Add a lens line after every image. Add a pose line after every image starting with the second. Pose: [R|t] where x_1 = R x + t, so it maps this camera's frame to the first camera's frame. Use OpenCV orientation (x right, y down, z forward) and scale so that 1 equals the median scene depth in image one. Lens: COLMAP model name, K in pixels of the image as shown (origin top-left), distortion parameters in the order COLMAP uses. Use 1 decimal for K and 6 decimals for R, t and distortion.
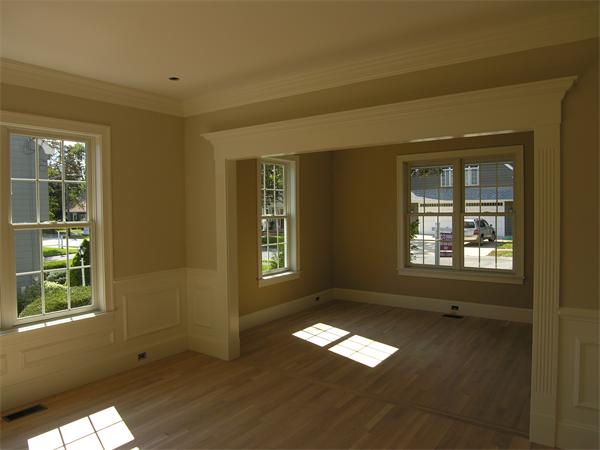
lens RADIAL K [[426.8, 0, 298.2], [0, 426.8, 221.3], [0, 0, 1]] dist [-0.058627, -0.001820]
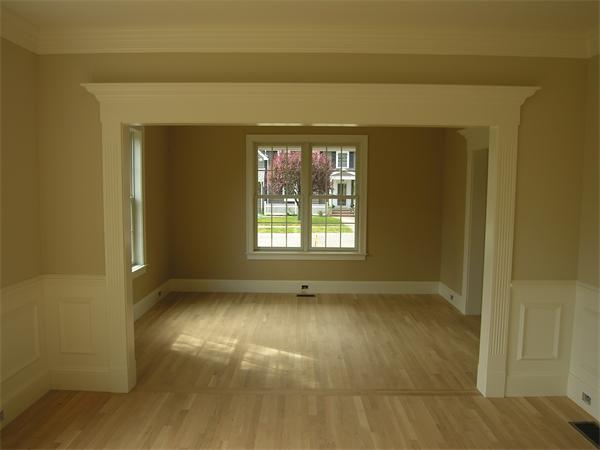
lens RADIAL K [[426.8, 0, 298.2], [0, 426.8, 221.3], [0, 0, 1]] dist [-0.058627, -0.001820]
pose [[0.818401, -0.028810, 0.573924, -0.323164], [-0.000965, 0.998672, 0.051508, -0.014131], [-0.574646, -0.042708, 0.817287, 0.218566]]
